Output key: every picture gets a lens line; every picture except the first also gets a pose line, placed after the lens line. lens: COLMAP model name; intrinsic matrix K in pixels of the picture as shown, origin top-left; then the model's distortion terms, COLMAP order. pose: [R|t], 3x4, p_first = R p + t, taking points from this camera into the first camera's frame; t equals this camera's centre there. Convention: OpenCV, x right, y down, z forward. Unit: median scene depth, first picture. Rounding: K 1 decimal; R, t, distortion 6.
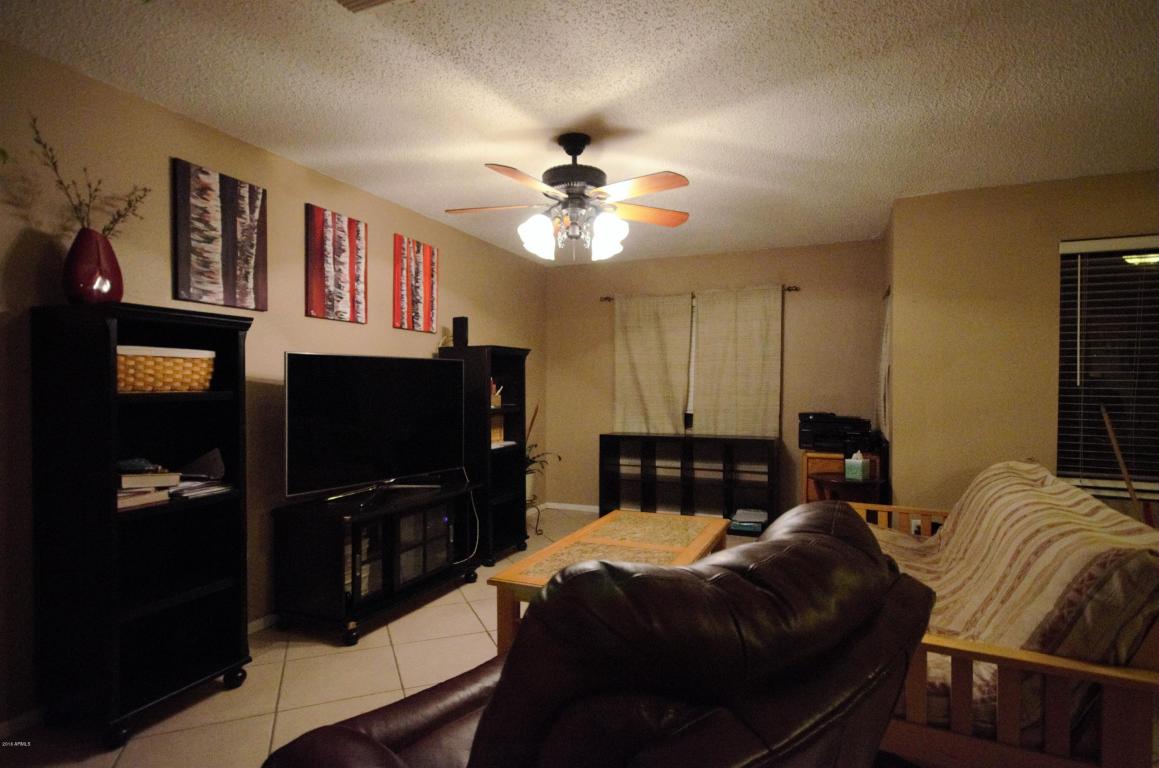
lens RADIAL K [[605.7, 0, 560.4], [0, 605.7, 390.9], [0, 0, 1]] dist [0.019237, 0.001572]
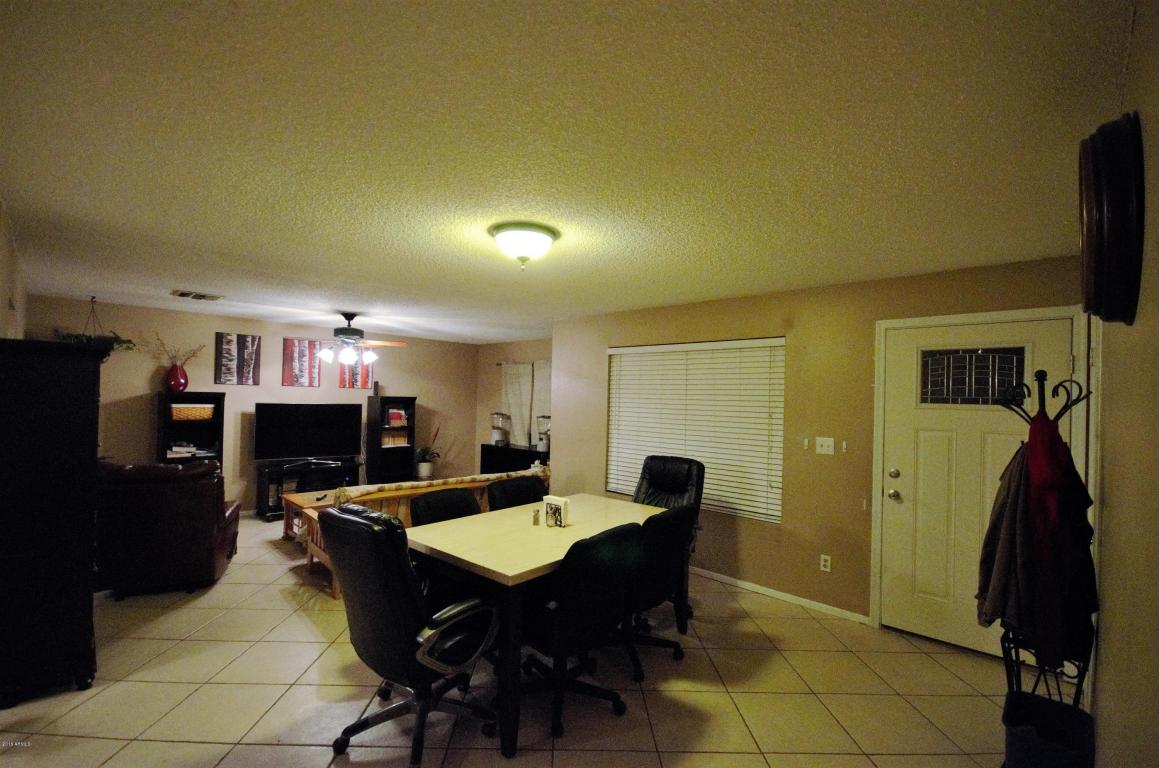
lens RADIAL K [[506.6, 0, 576.3], [0, 506.6, 390.5], [0, 0, 1]] dist [0.004050, -0.000747]
pose [[0.935673, 0.015827, -0.352514, 1.291404], [-0.025446, 0.999419, -0.022669, -0.085345], [0.351951, 0.030181, 0.935532, -0.420654]]
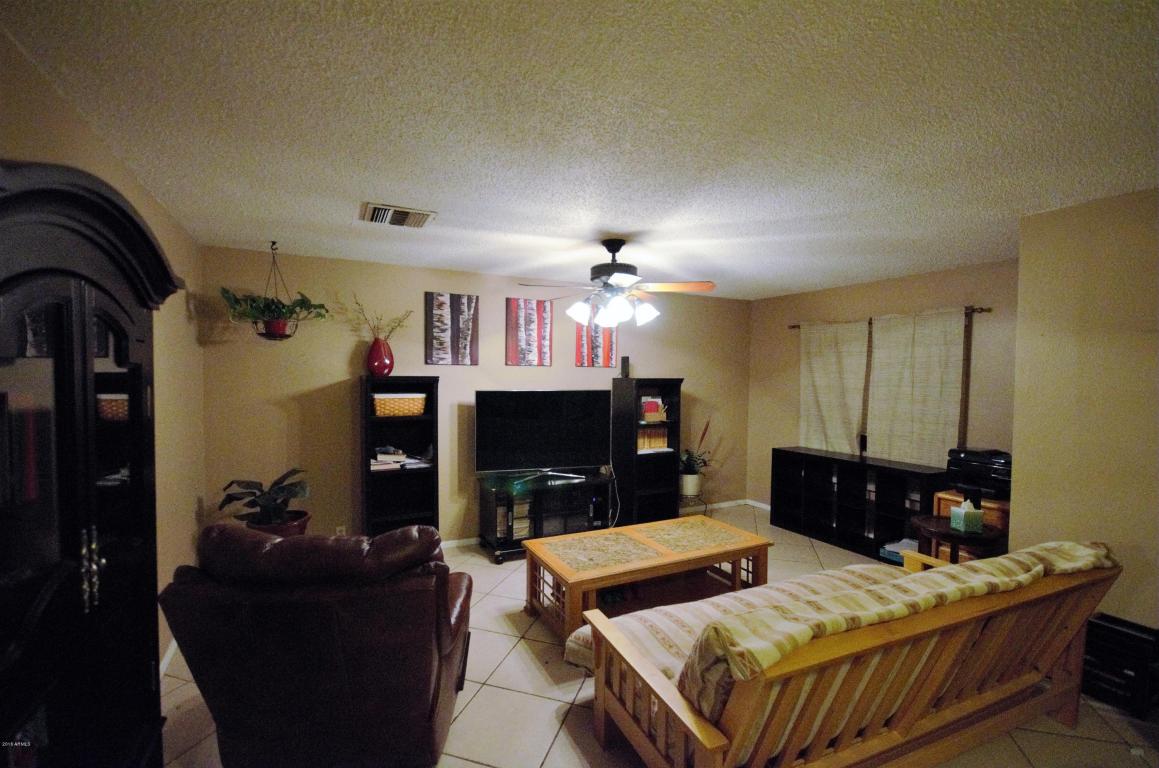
lens RADIAL K [[506.6, 0, 577.0], [0, 506.6, 390.3], [0, 0, 1]] dist [0.004050, -0.000747]
pose [[0.772213, 0.027384, -0.634774, 0.595617], [-0.012727, 0.999537, 0.027637, -0.091495], [0.635237, -0.013263, 0.772204, 0.045972]]
